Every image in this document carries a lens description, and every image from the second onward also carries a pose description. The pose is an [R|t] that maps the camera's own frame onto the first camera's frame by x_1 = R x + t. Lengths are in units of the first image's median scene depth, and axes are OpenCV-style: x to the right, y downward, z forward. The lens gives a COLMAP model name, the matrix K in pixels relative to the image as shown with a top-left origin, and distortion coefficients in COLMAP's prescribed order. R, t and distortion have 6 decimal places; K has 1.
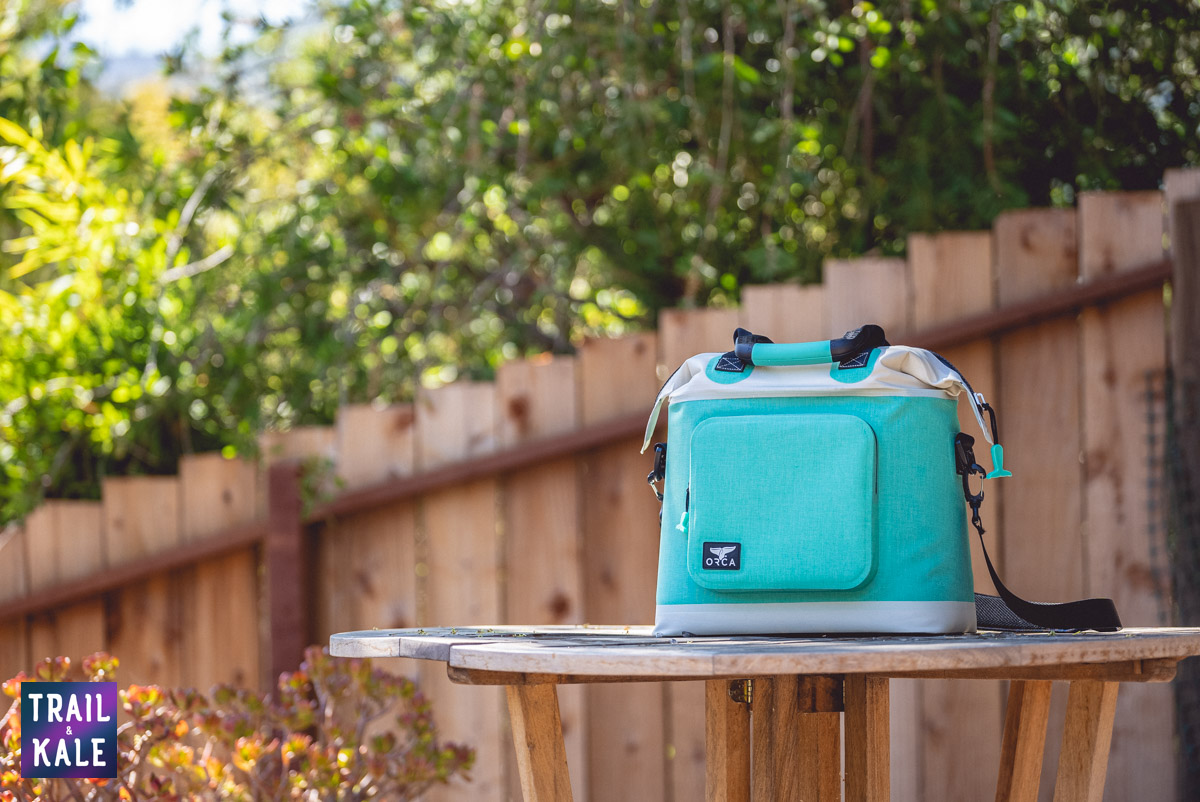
lens RADIAL K [[3754.9, 0, 603.0], [0, 3754.9, 406.4], [0, 0, 1]] dist [0.045881, 0.000000]
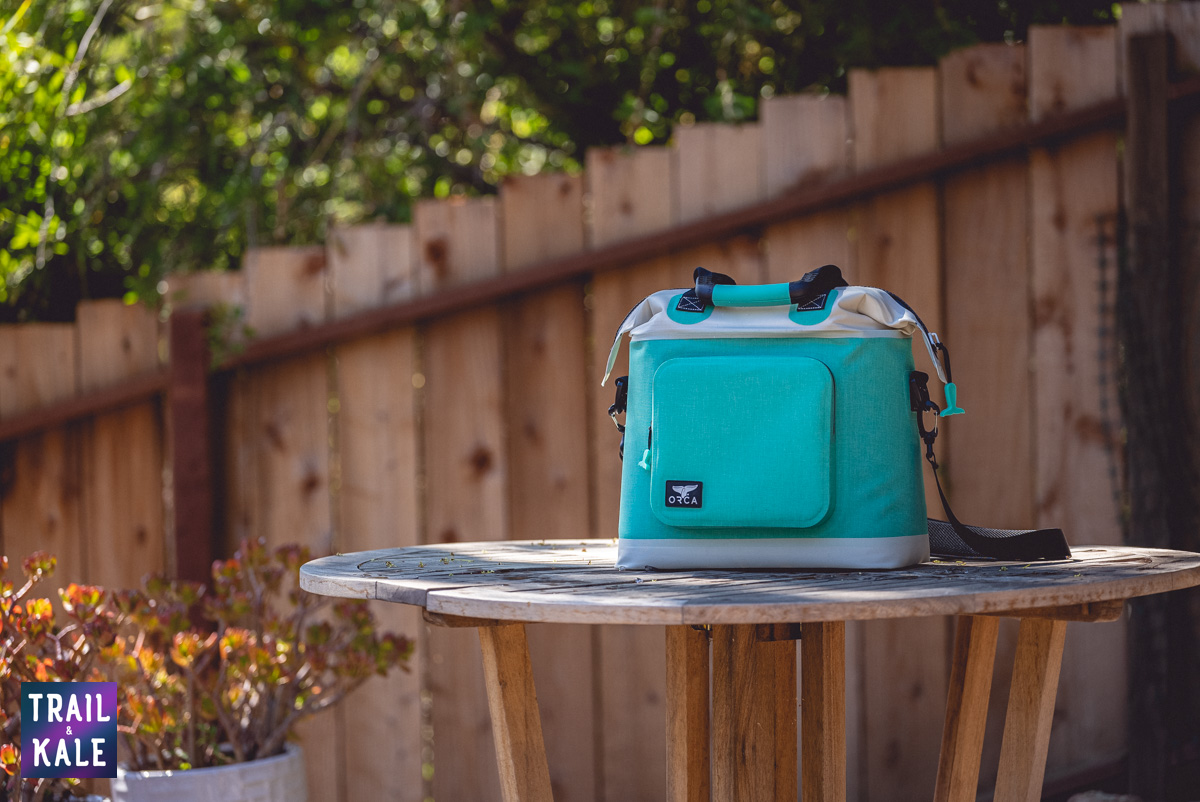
lens RADIAL K [[4404.1, 0, 597.0], [0, 4404.1, 395.7], [0, 0, 1]] dist [0.017509, 0.000000]
pose [[0.999551, -0.003517, 0.029754, -0.026883], [0.001554, 0.997837, 0.065721, -0.063763], [-0.029921, -0.065645, 0.997394, -0.193538]]
